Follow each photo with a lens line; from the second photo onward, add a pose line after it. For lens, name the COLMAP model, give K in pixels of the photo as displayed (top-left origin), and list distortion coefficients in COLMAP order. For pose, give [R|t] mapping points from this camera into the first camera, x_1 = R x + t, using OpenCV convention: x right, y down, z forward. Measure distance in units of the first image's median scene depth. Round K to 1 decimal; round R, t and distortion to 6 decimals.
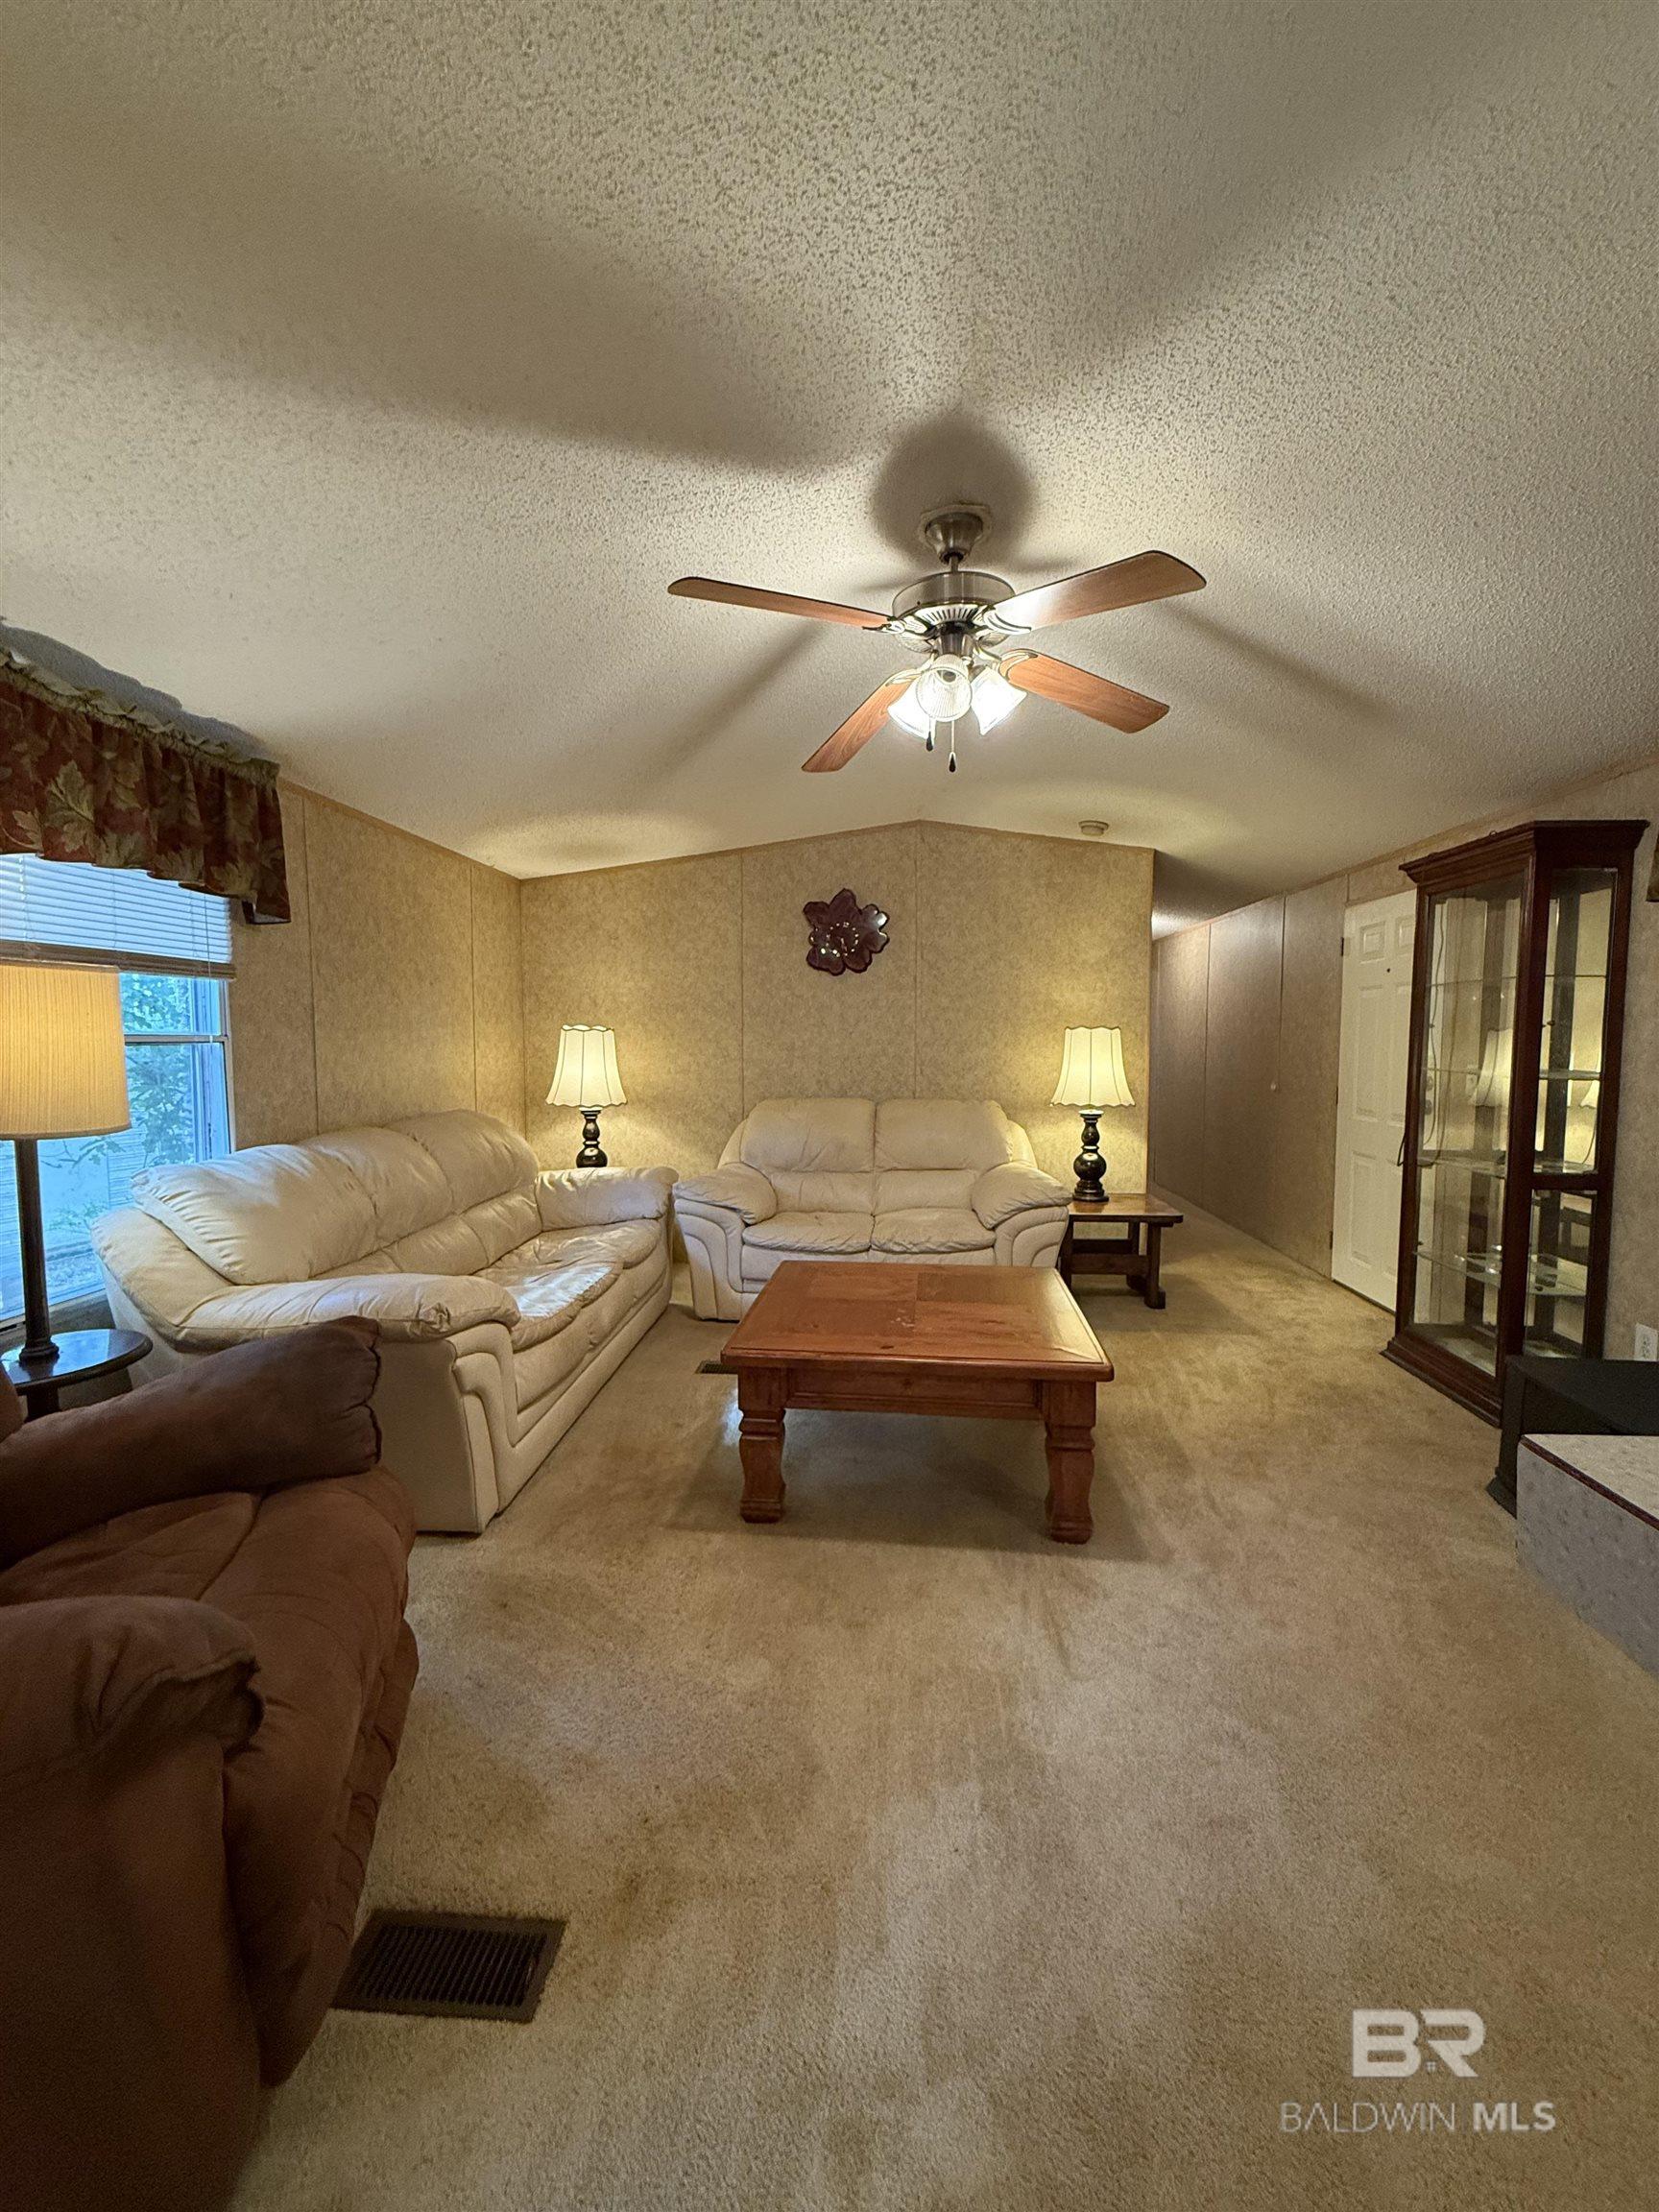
lens RADIAL K [[878.9, 0, 831.3], [0, 878.9, 1101.3], [0, 0, 1]] dist [-0.001100, 0.000306]
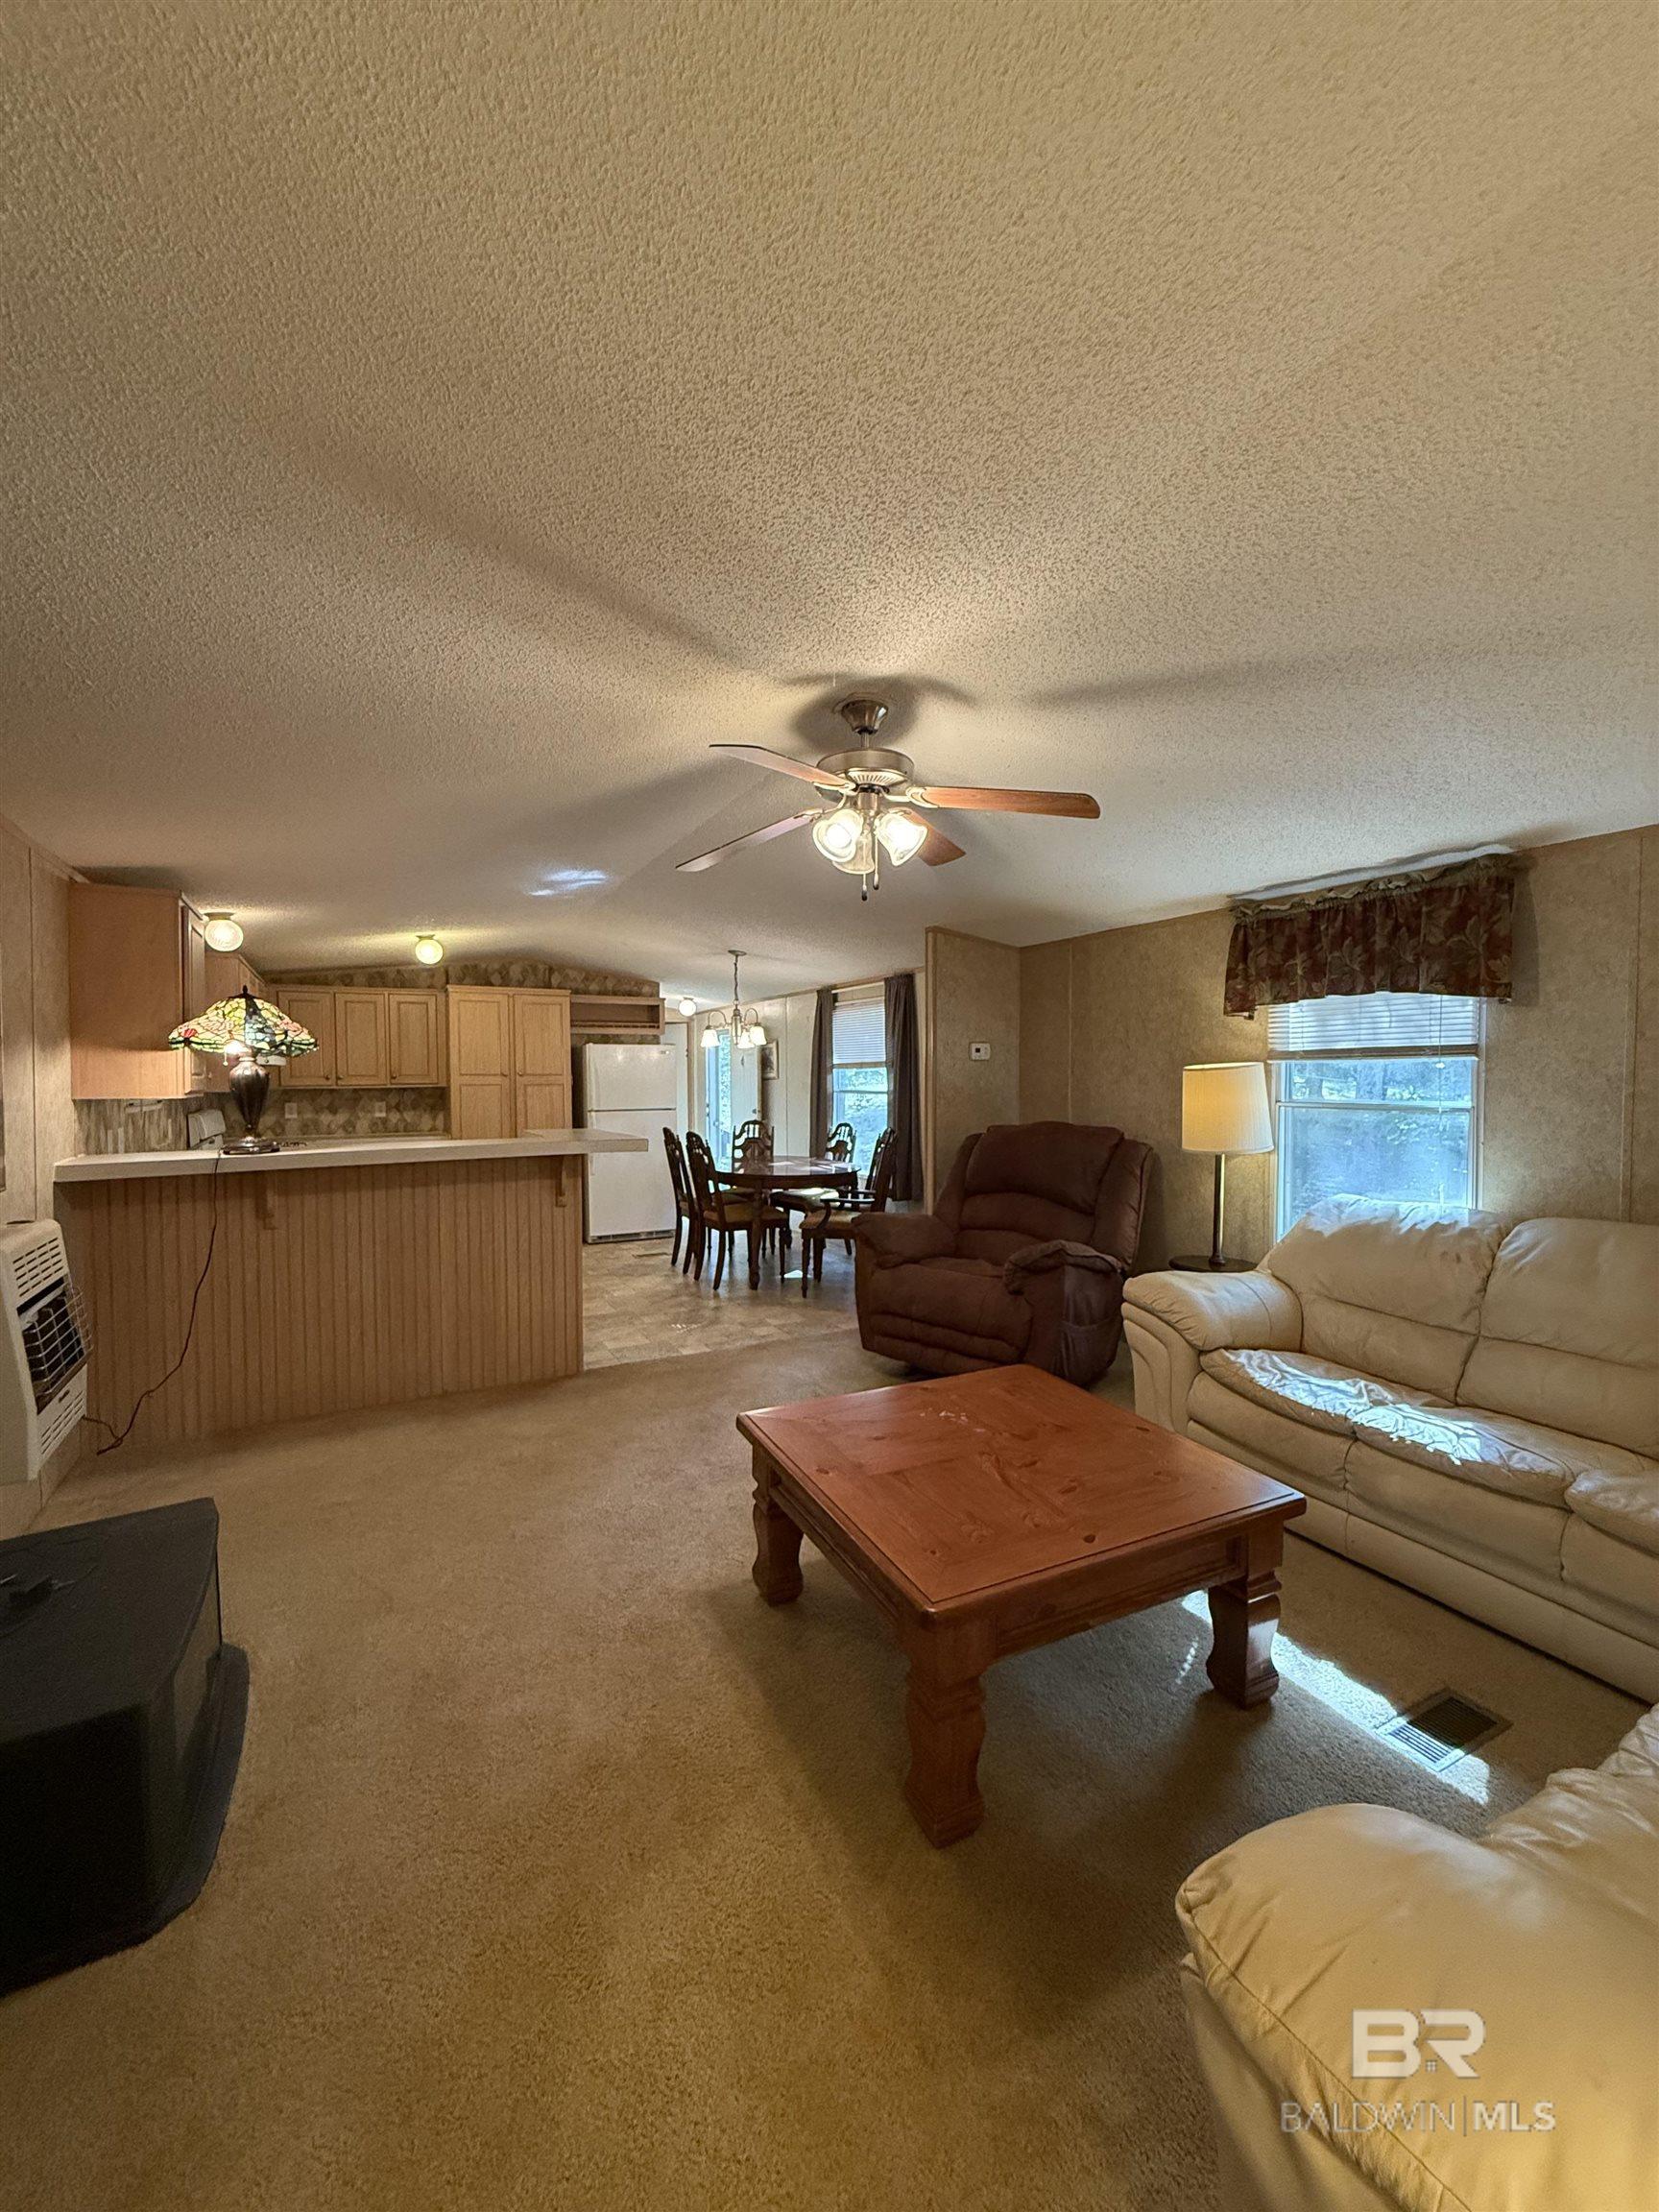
lens RADIAL K [[878.9, 0, 828.4], [0, 878.9, 1100.8], [0, 0, 1]] dist [-0.001100, 0.000306]
pose [[-0.848530, 0.013107, -0.528985, 0.391542], [-0.037278, 0.995729, 0.084468, -0.092912], [0.527833, 0.091393, -0.844417, 0.956448]]
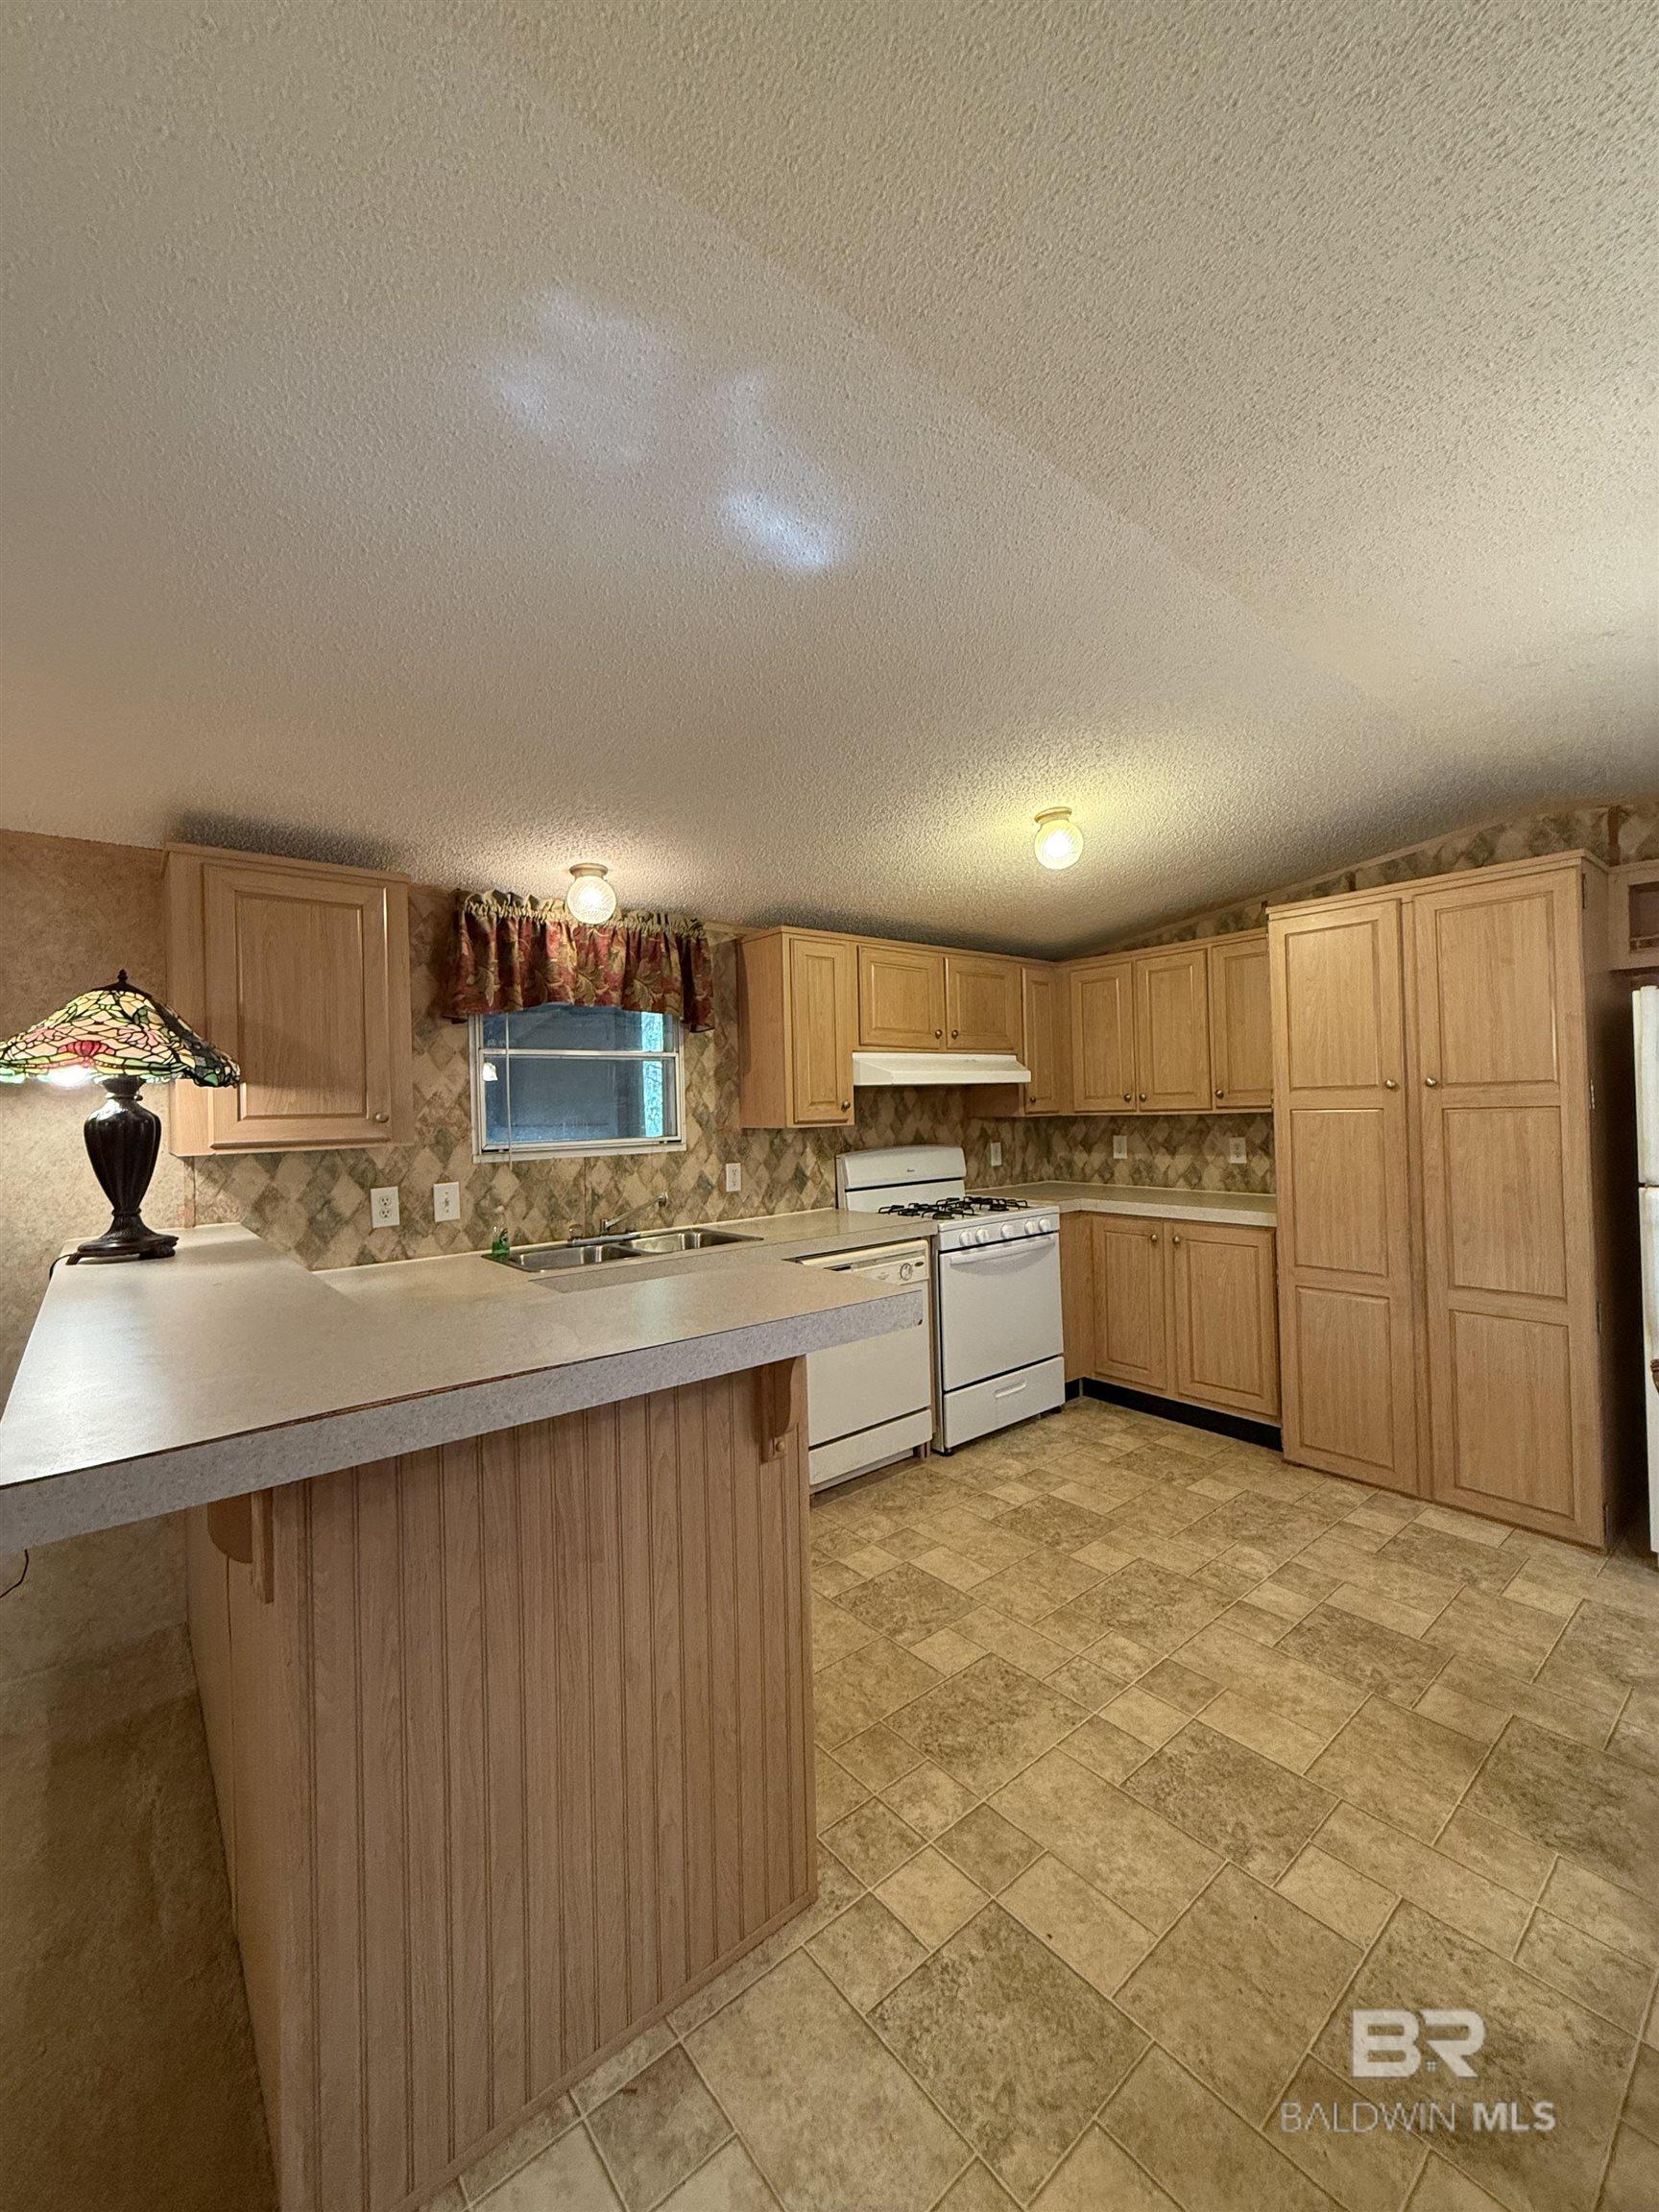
lens RADIAL K [[878.9, 0, 830.3], [0, 878.9, 1100.1], [0, 0, 1]] dist [-0.001100, 0.000306]
pose [[-0.686641, 0.017833, 0.726778, -0.161713], [0.074765, 0.996131, 0.046194, -0.036407], [-0.723142, 0.086056, -0.685317, 0.075908]]
